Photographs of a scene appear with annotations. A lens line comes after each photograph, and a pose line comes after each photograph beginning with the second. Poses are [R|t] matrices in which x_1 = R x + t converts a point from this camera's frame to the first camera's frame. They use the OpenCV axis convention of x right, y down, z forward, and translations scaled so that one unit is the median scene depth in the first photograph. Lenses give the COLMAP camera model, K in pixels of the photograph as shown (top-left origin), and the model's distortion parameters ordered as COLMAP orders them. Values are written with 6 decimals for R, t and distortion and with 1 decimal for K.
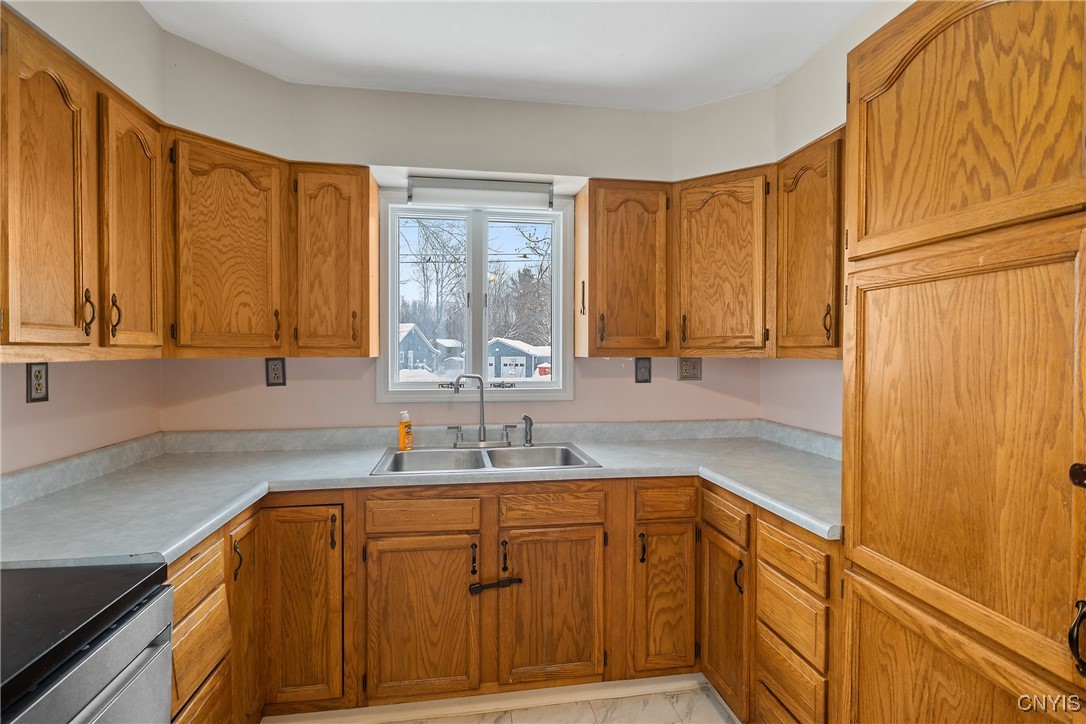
lens RADIAL K [[543.4, 0, 548.2], [0, 543.4, 360.9], [0, 0, 1]] dist [-0.008148, 0.001668]
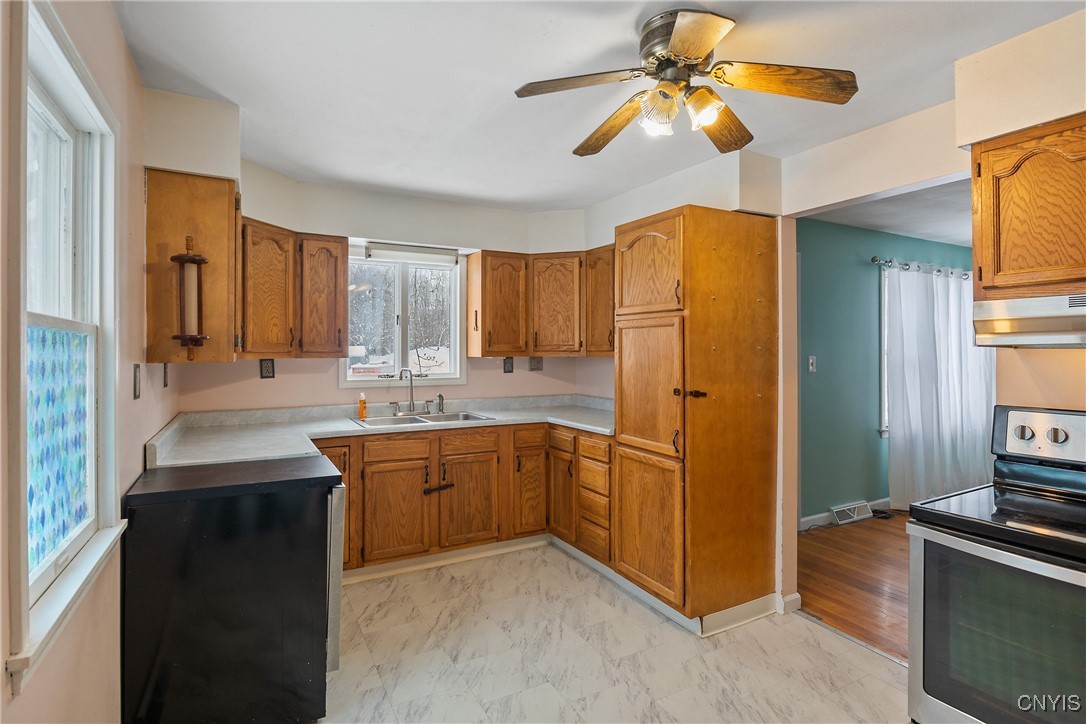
lens RADIAL K [[543.4, 0, 545.0], [0, 543.4, 353.7], [0, 0, 1]] dist [-0.008148, 0.001668]
pose [[0.944592, -0.004096, 0.328222, -0.323137], [0.008275, 0.999901, -0.011338, 0.003804], [-0.328143, 0.013426, 0.944533, -0.710231]]
